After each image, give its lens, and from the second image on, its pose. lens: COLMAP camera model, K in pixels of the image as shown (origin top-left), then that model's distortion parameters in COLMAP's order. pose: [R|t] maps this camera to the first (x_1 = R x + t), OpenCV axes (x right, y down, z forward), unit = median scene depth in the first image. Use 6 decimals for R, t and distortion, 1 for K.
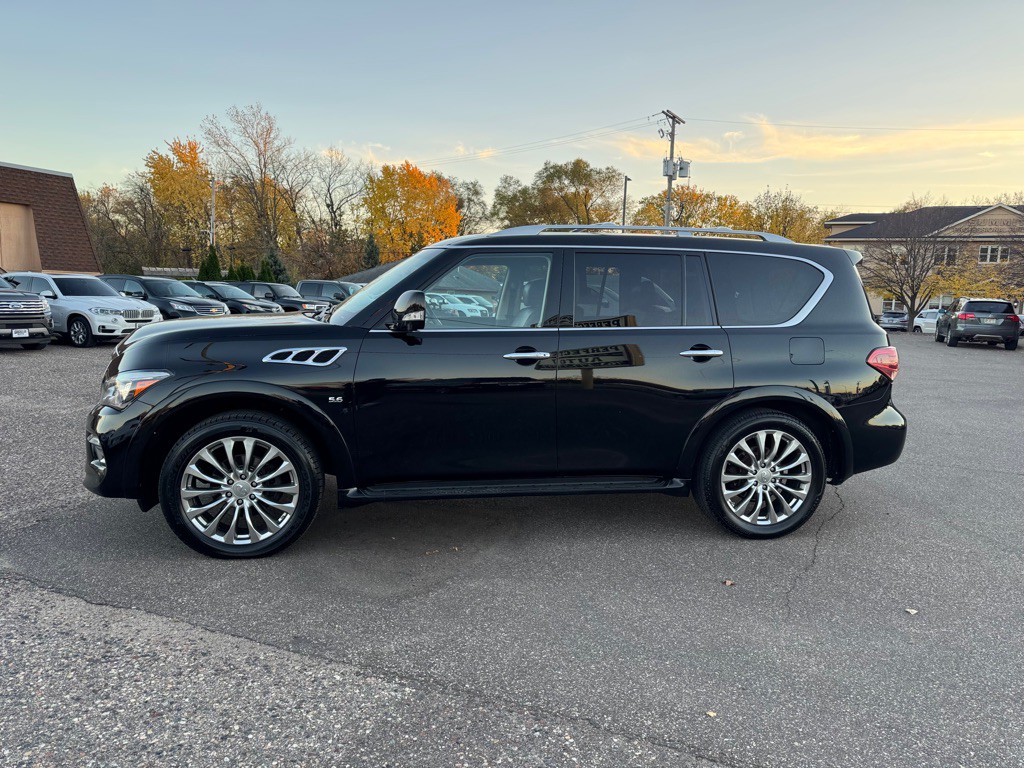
lens RADIAL K [[712.2, 0, 511.1], [0, 712.2, 382.7], [0, 0, 1]] dist [0.050822, -0.064338]
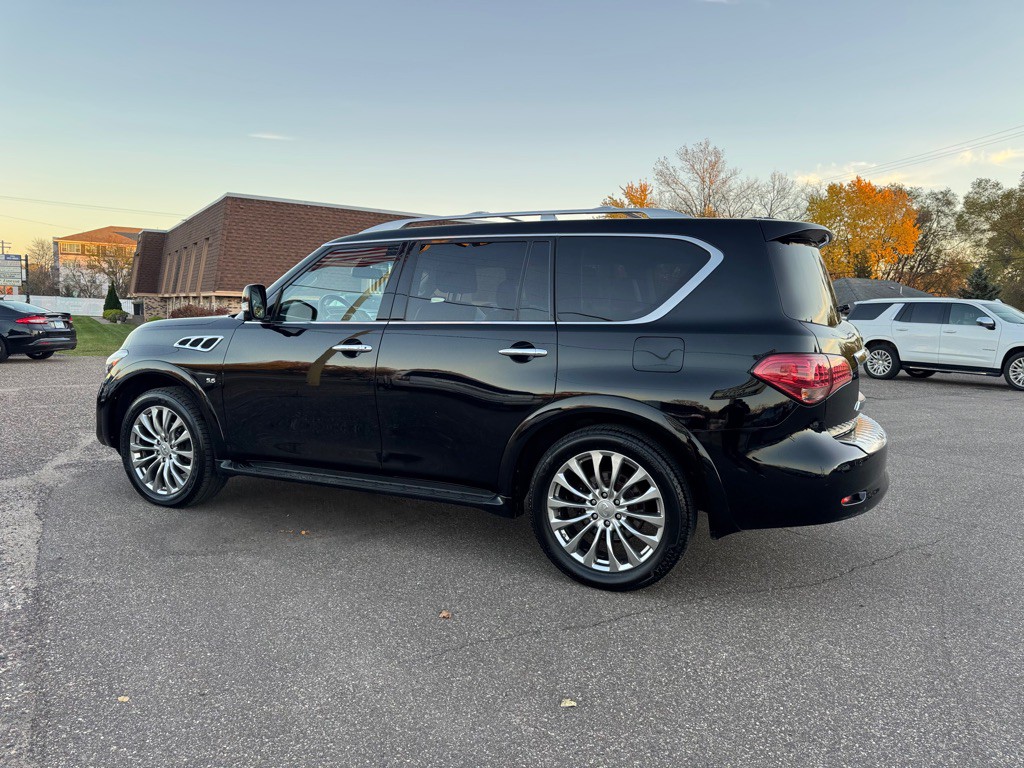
lens RADIAL K [[708.3, 0, 499.9], [0, 708.3, 381.0], [0, 0, 1]] dist [0.056812, -0.067543]
pose [[0.814005, 0.046223, -0.579016, 0.111468], [-0.070648, 0.997307, -0.019704, 0.001953], [0.576546, 0.056945, 0.815078, 0.044455]]
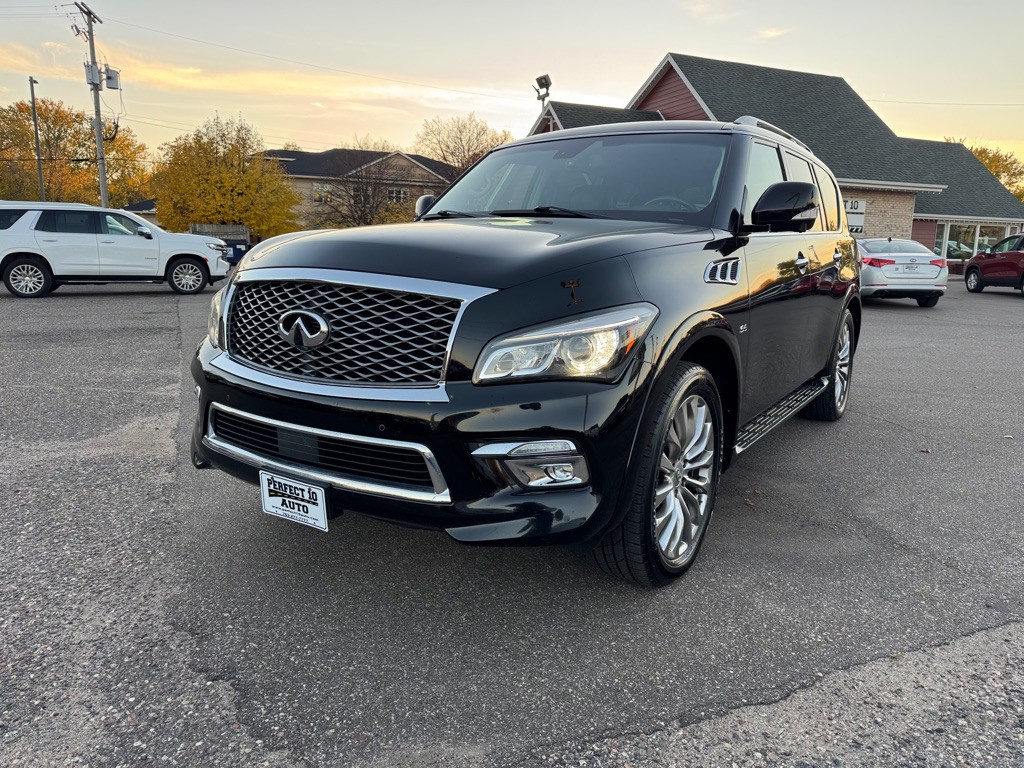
lens RADIAL K [[712.2, 0, 511.1], [0, 712.2, 382.7], [0, 0, 1]] dist [0.050822, -0.064338]
pose [[0.693986, -0.148999, 0.704403, -0.134146], [0.088987, 0.988601, 0.121443, -0.005000], [-0.714469, -0.021597, 0.699334, 0.090755]]
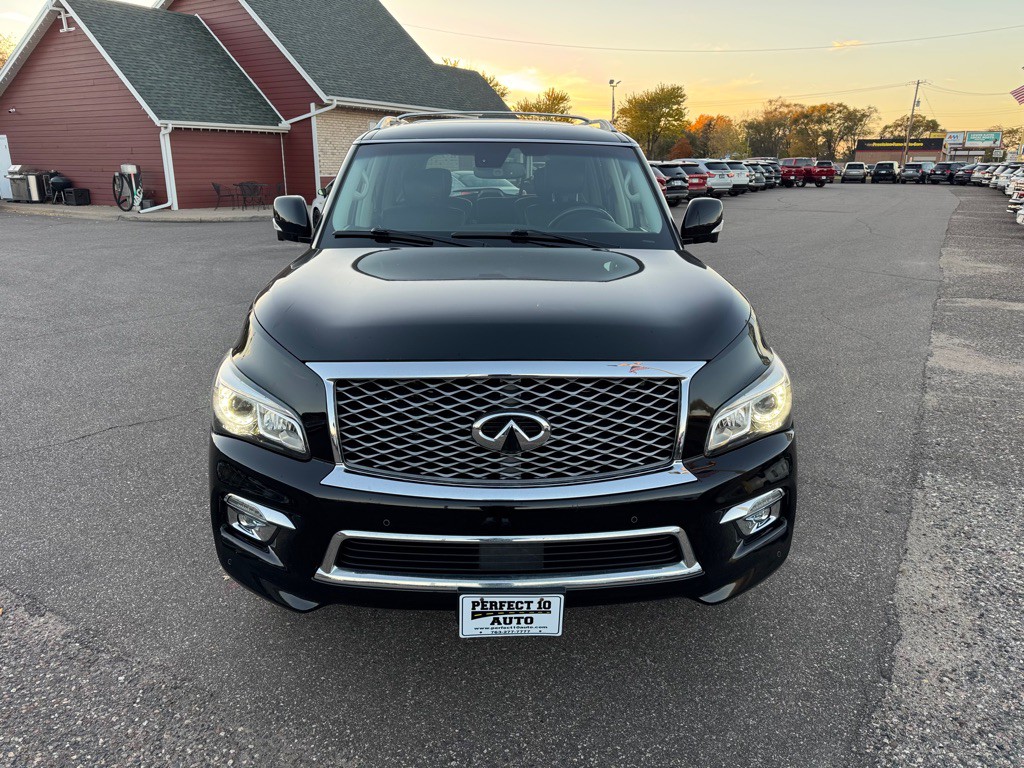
lens RADIAL K [[712.2, 0, 511.1], [0, 712.2, 382.7], [0, 0, 1]] dist [0.050822, -0.064338]
pose [[0.149303, -0.310866, 0.938654, -0.160506], [0.115257, 0.948294, 0.295726, -0.031338], [-0.982051, 0.064033, 0.177413, 0.156880]]
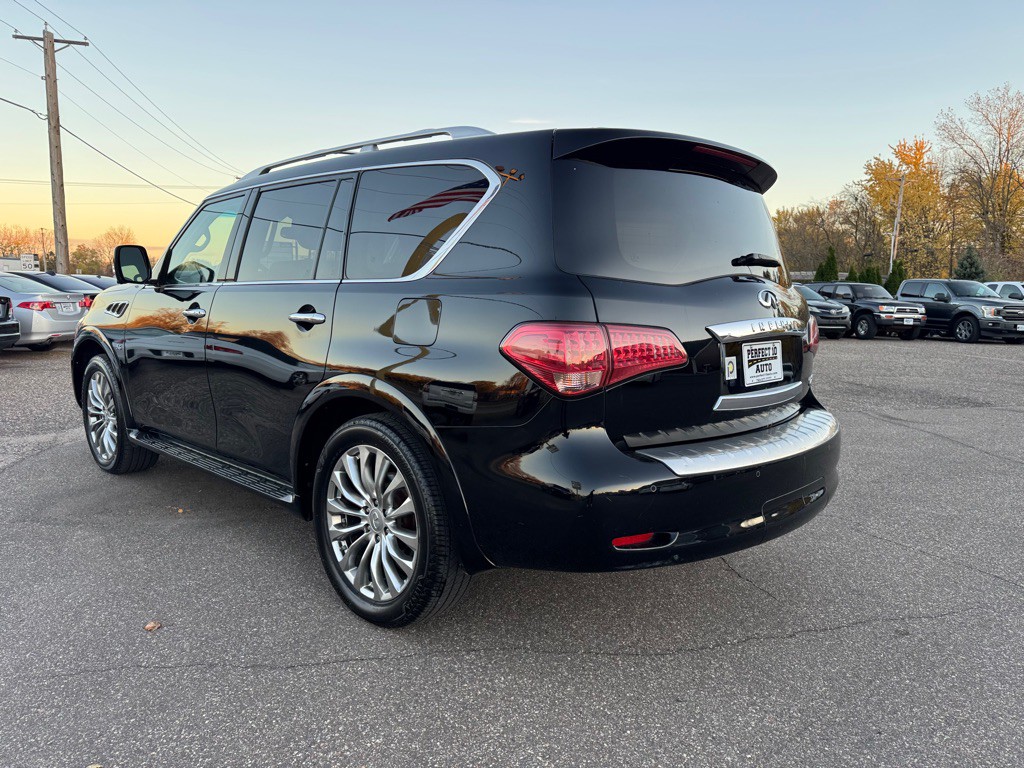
lens RADIAL K [[717.6, 0, 506.9], [0, 717.6, 400.5], [0, 0, 1]] dist [-0.004261, -0.004301]
pose [[0.590217, 0.111610, -0.799492, 0.142953], [-0.102443, 0.992744, 0.062961, -0.003761], [0.800718, 0.044741, 0.597369, 0.112466]]
